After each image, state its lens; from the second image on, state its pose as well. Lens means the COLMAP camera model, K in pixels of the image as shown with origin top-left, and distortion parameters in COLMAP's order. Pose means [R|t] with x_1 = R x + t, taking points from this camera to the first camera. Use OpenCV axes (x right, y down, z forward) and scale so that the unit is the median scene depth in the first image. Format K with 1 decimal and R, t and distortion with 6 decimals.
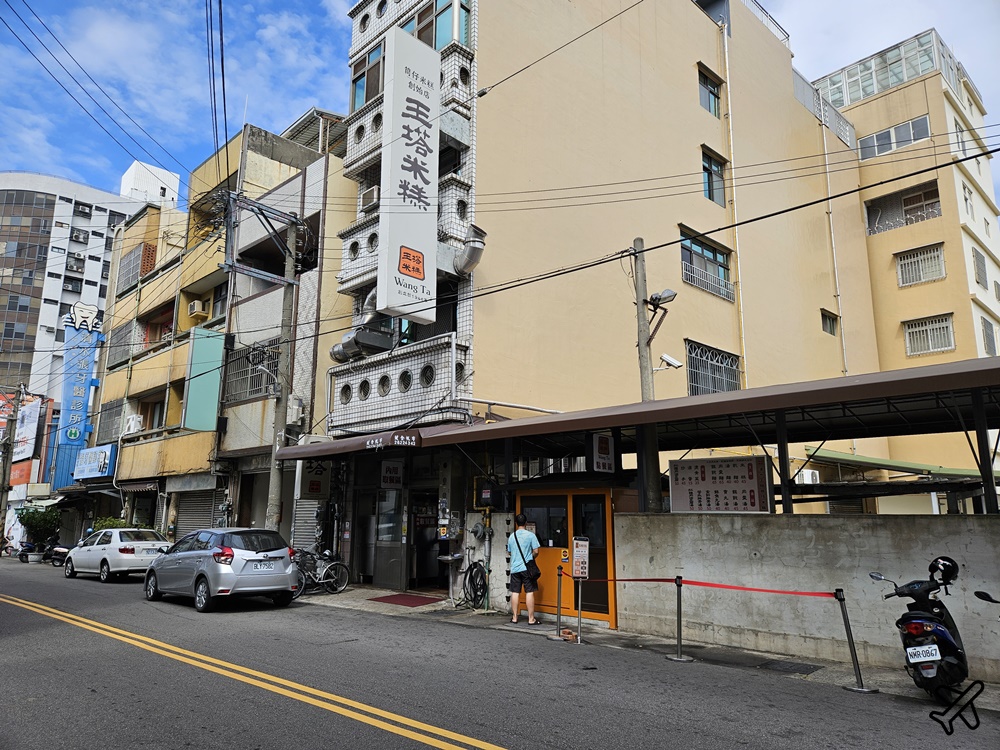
lens RADIAL K [[680.6, 0, 499.5], [0, 680.6, 373.0], [0, 0, 1]] dist [0.031291, -0.006246]
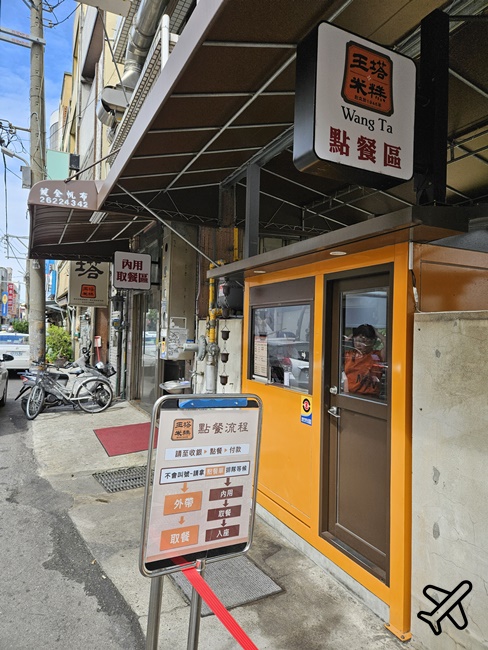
lens RADIAL K [[442.4, 0, 240.7], [0, 442.4, 326.1], [0, 0, 1]] dist [0.031291, -0.006246]
pose [[0.937277, 0.014295, -0.348292, 0.180745], [0.053234, 0.981569, 0.183543, 0.182755], [0.344496, -0.190571, 0.919241, 0.842354]]
